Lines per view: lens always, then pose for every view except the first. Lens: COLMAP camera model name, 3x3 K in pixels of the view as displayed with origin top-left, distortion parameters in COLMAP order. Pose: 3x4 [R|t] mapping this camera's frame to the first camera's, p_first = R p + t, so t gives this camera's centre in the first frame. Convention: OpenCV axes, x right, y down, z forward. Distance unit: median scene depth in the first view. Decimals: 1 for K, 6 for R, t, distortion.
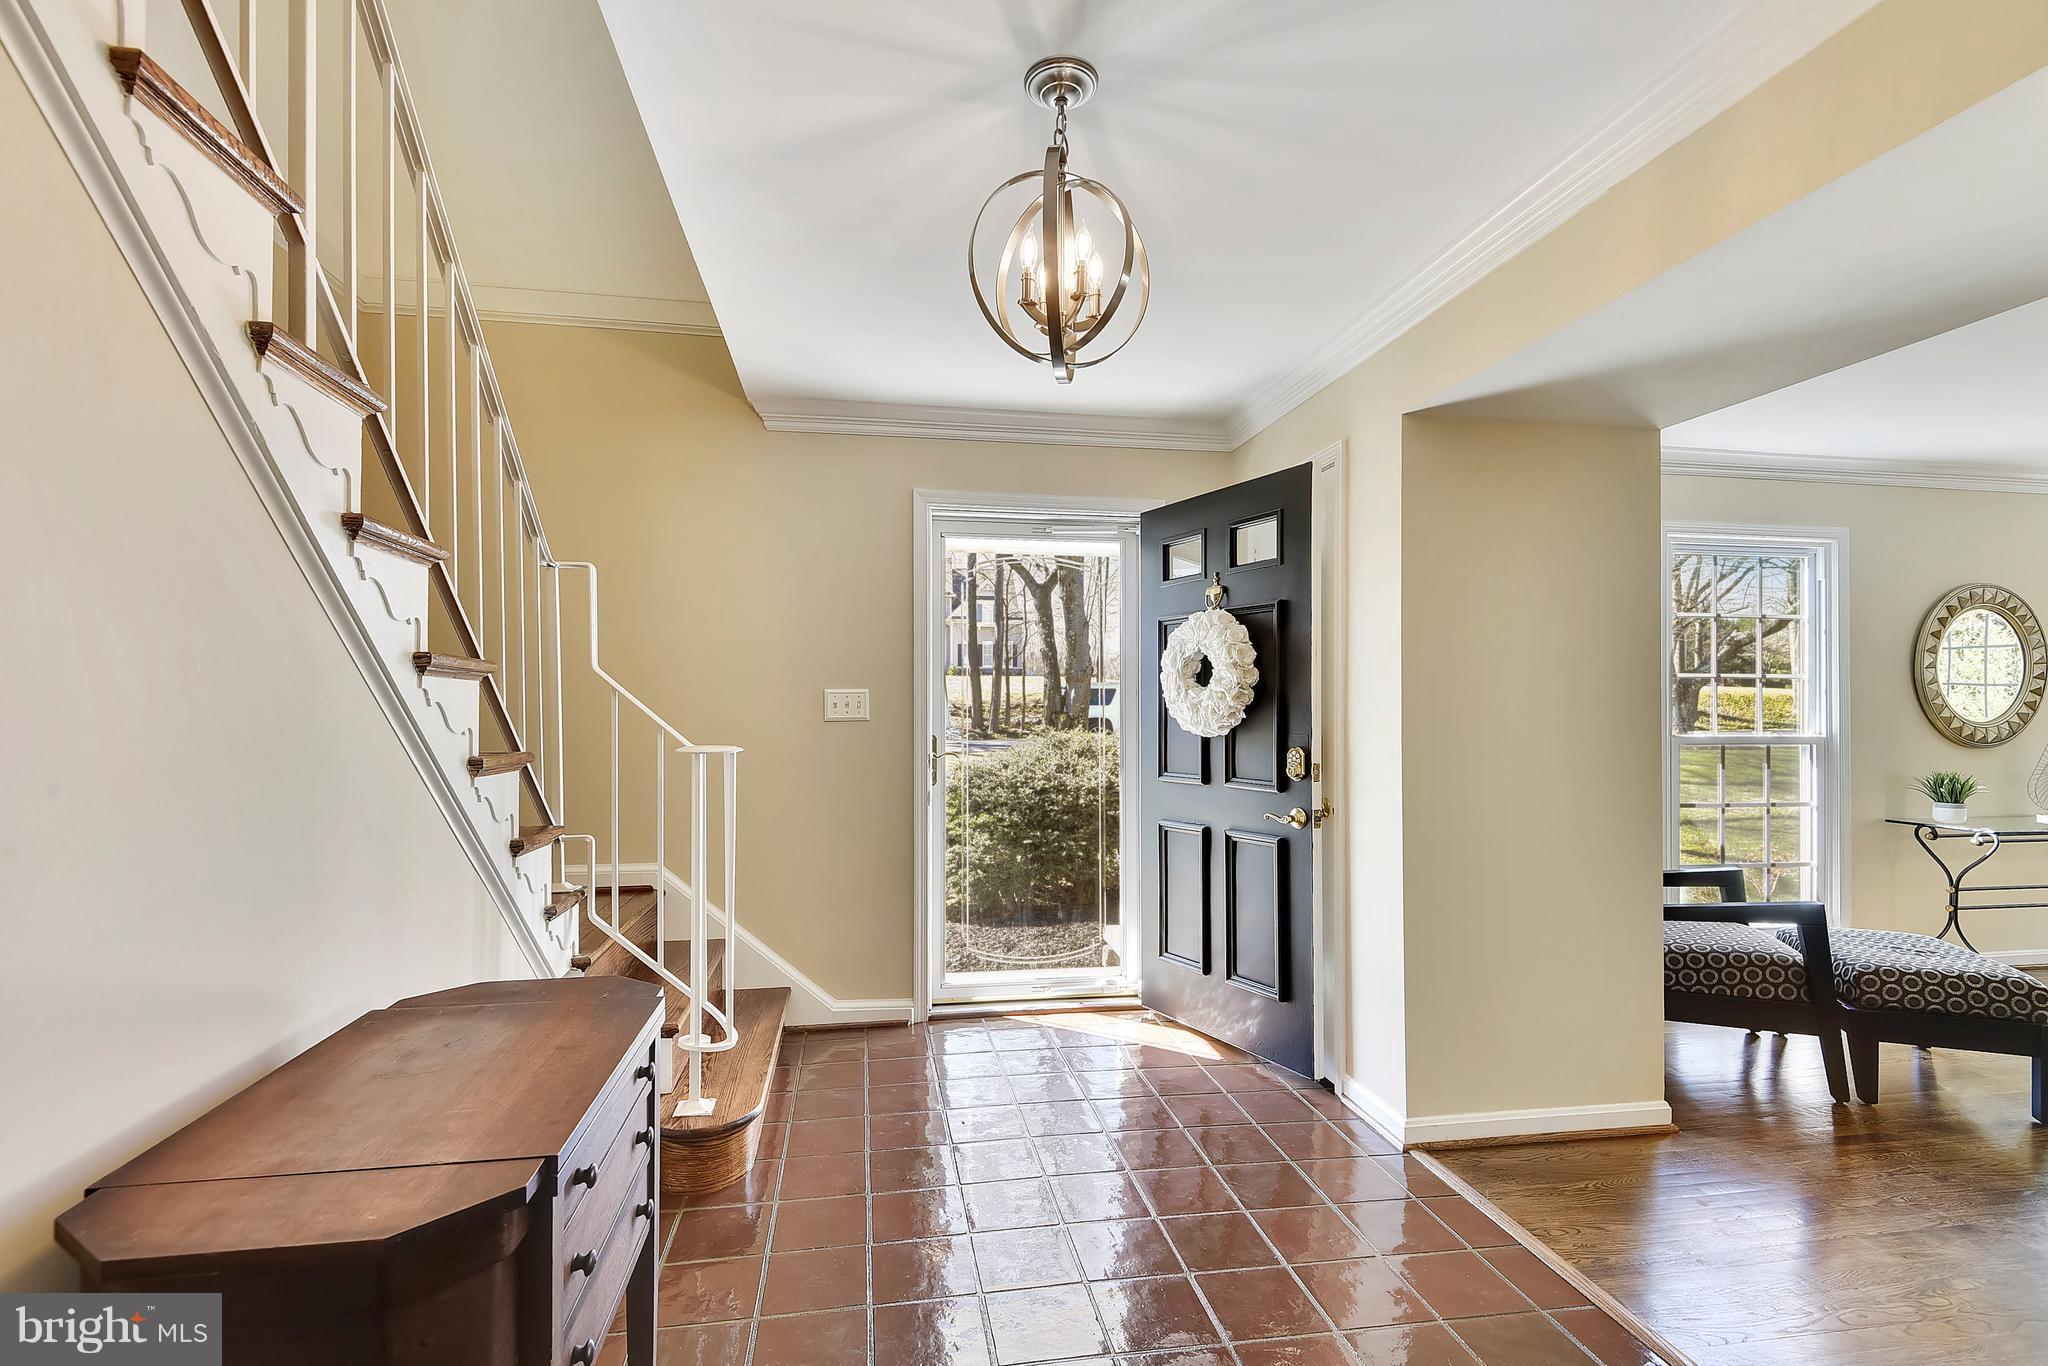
lens RADIAL K [[940.6, 0, 1016.5], [0, 940.6, 716.5], [0, 0, 1]] dist [-0.004152, -0.001027]
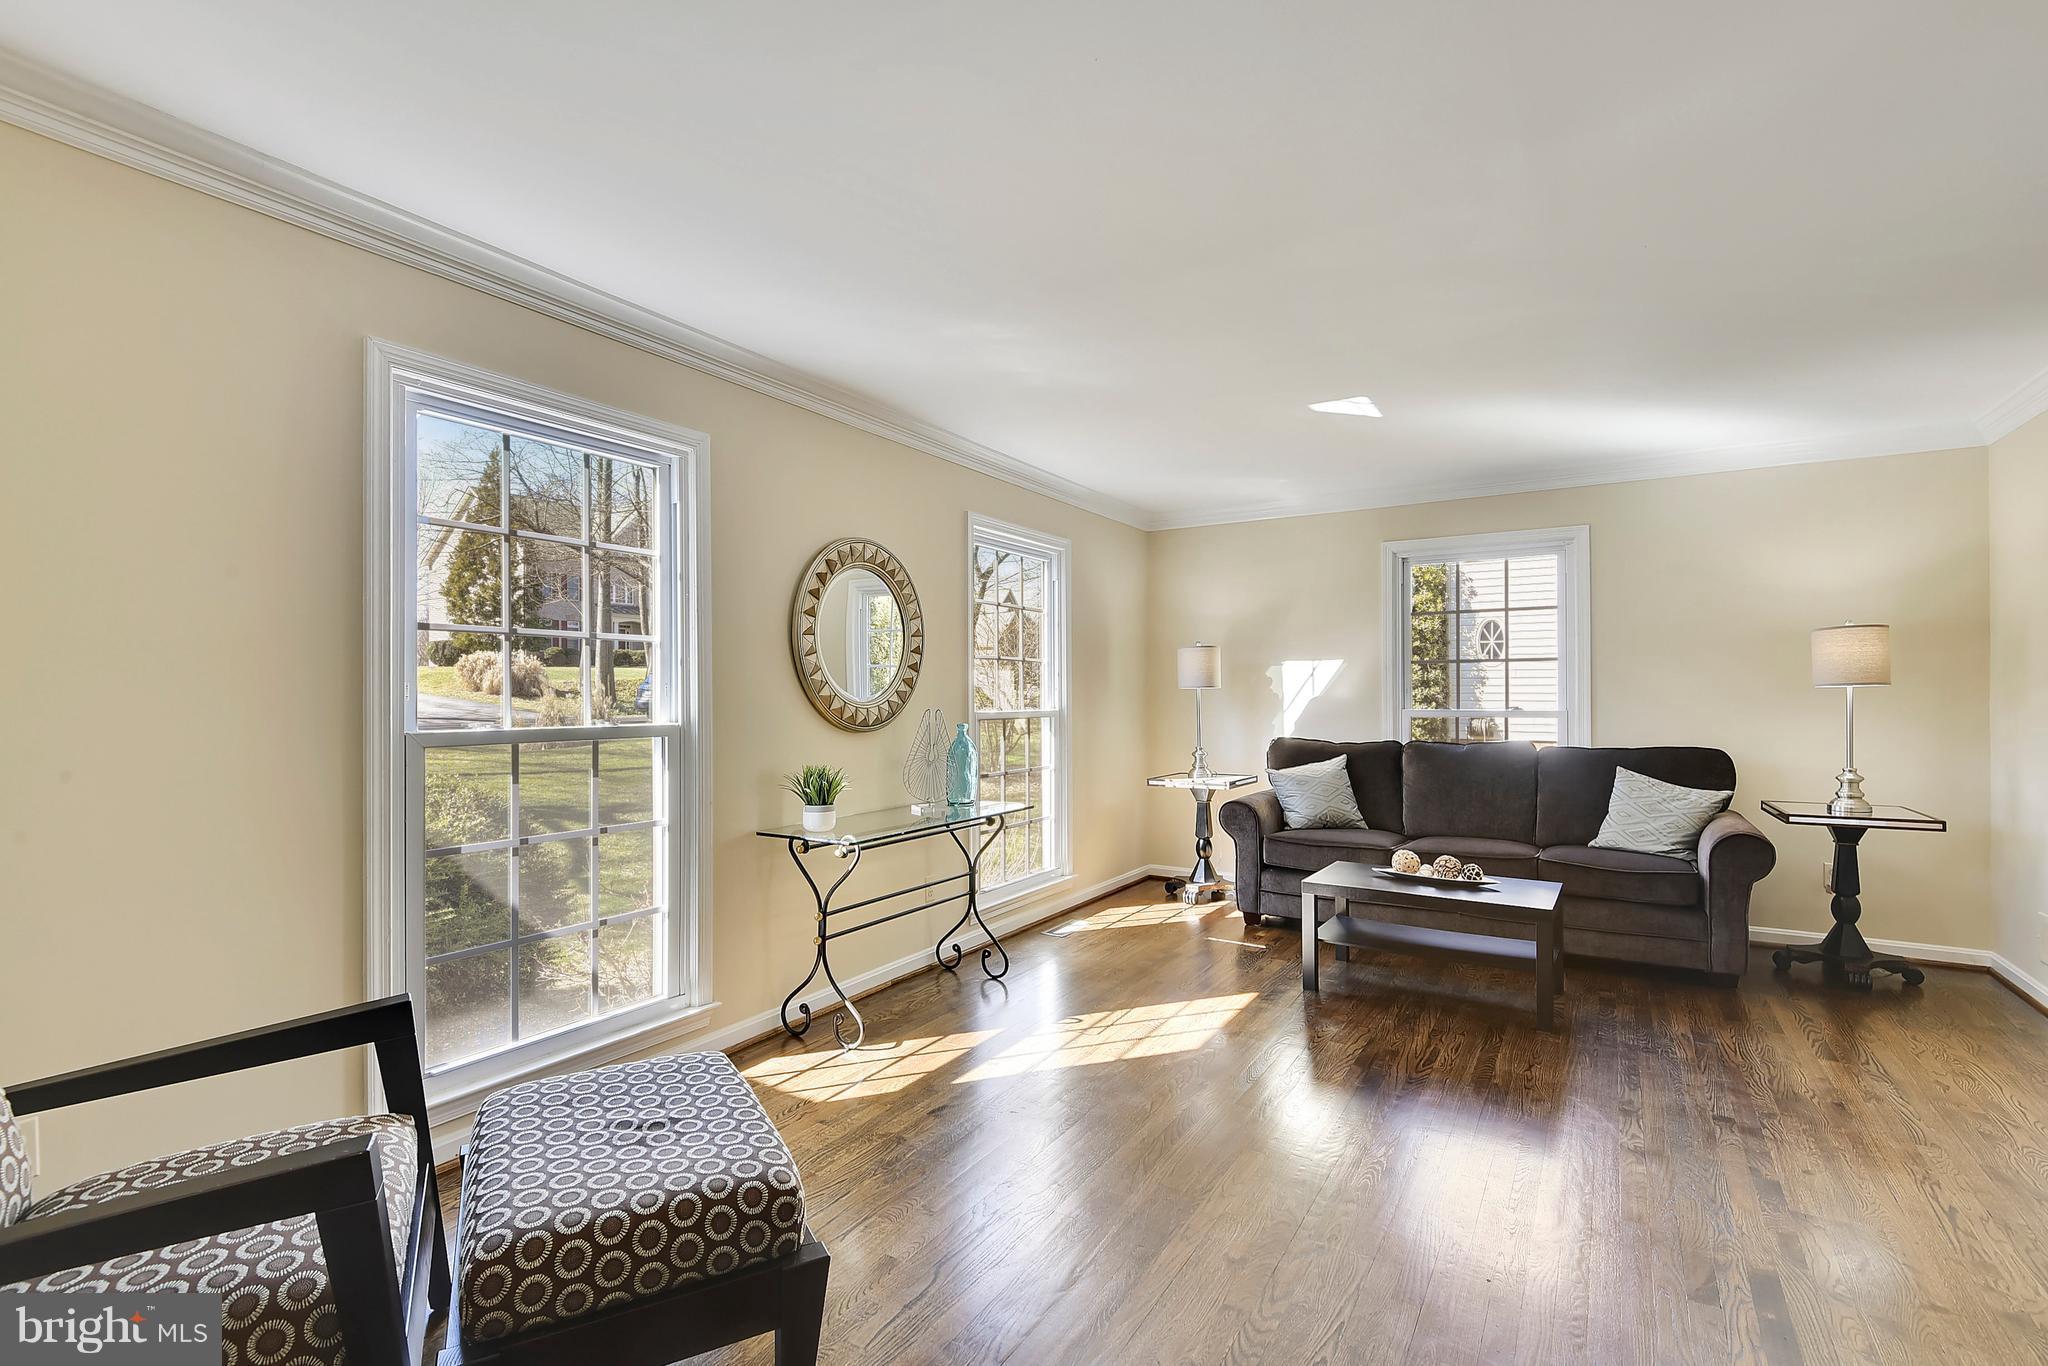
lens RADIAL K [[940.6, 0, 1022.1], [0, 940.6, 688.3], [0, 0, 1]] dist [-0.004152, -0.001027]
pose [[0.653734, 0.002835, 0.756719, 0.494212], [0.003591, 0.999970, -0.006848, 0.000246], [-0.756716, 0.007194, 0.653704, 0.342034]]
